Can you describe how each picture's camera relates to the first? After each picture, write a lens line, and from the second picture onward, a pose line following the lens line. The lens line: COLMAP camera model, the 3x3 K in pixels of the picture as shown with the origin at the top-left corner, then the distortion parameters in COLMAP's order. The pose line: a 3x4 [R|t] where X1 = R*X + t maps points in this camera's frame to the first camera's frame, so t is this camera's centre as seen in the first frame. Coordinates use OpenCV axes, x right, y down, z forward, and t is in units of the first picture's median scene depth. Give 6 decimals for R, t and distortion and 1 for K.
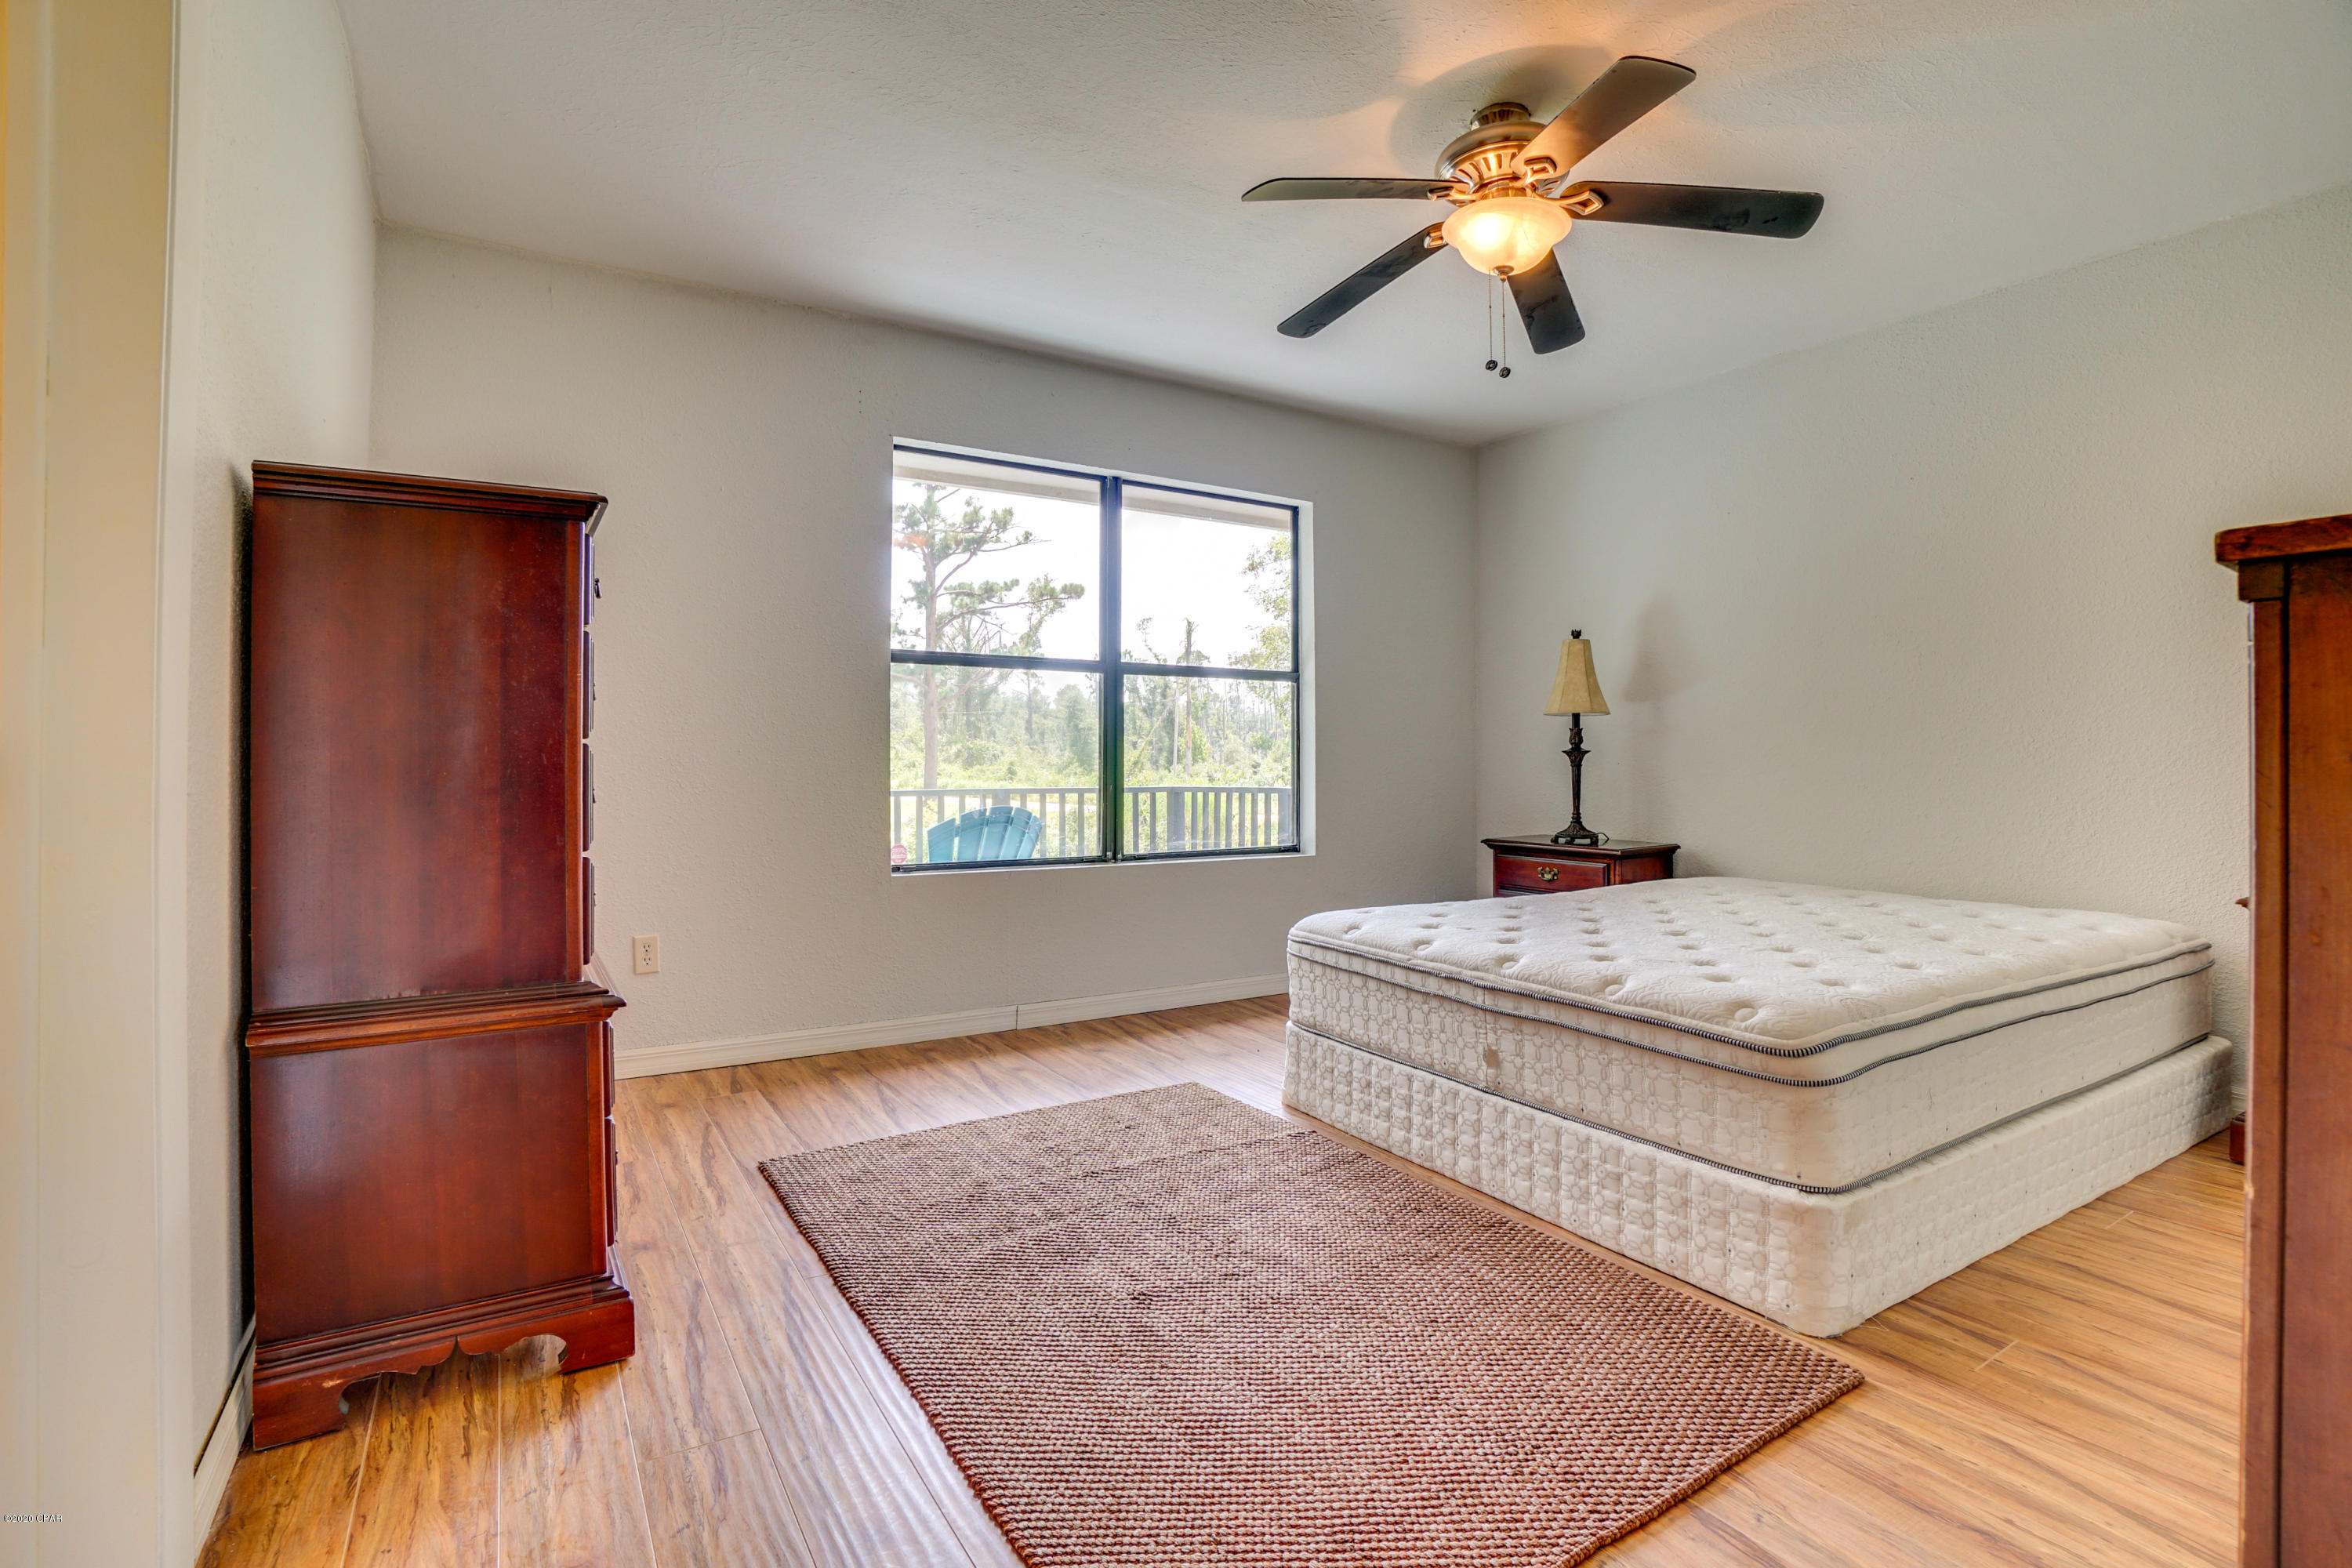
lens RADIAL K [[1069.6, 0, 1180.2], [0, 1069.6, 767.3], [0, 0, 1]] dist [-0.060540, -0.000146]
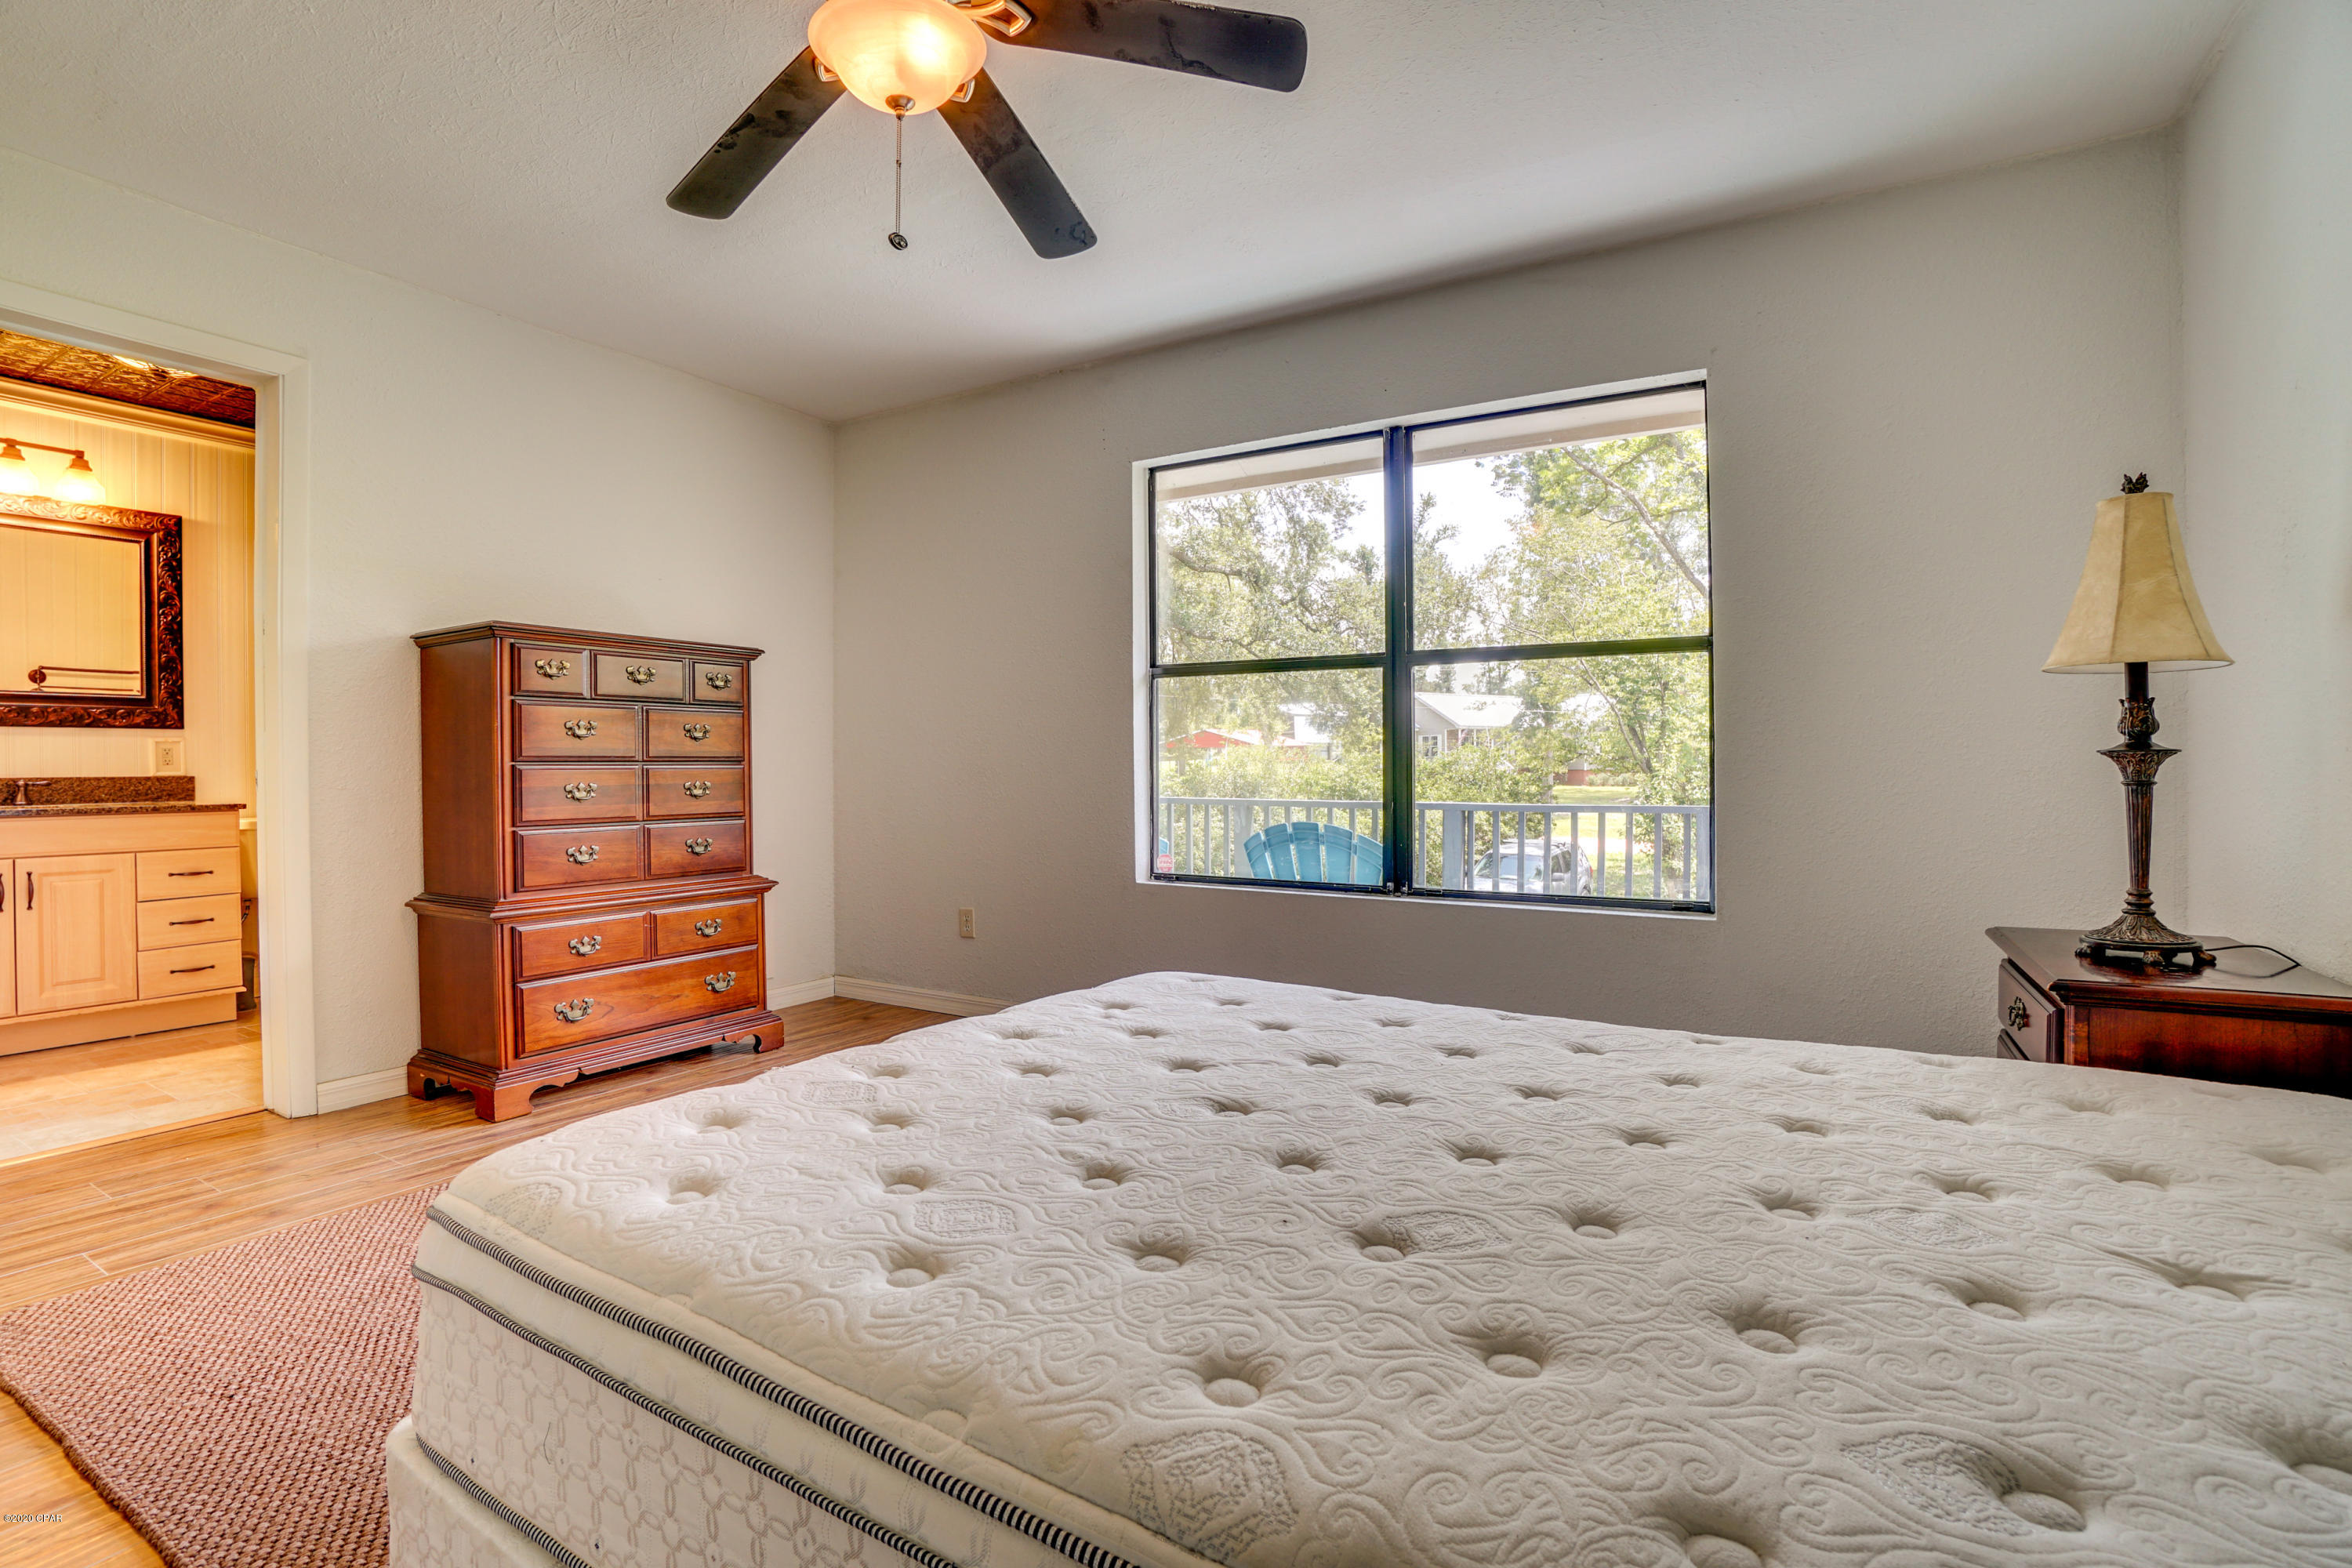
lens RADIAL K [[1052.8, 0, 1143.7], [0, 1052.8, 786.7], [0, 0, 1]] dist [-0.028512, -0.000001]
pose [[0.460637, 0.012115, -0.887506, 0.573207], [-0.008474, 0.999921, 0.009251, -0.001150], [0.887548, 0.003260, 0.460704, 0.452073]]
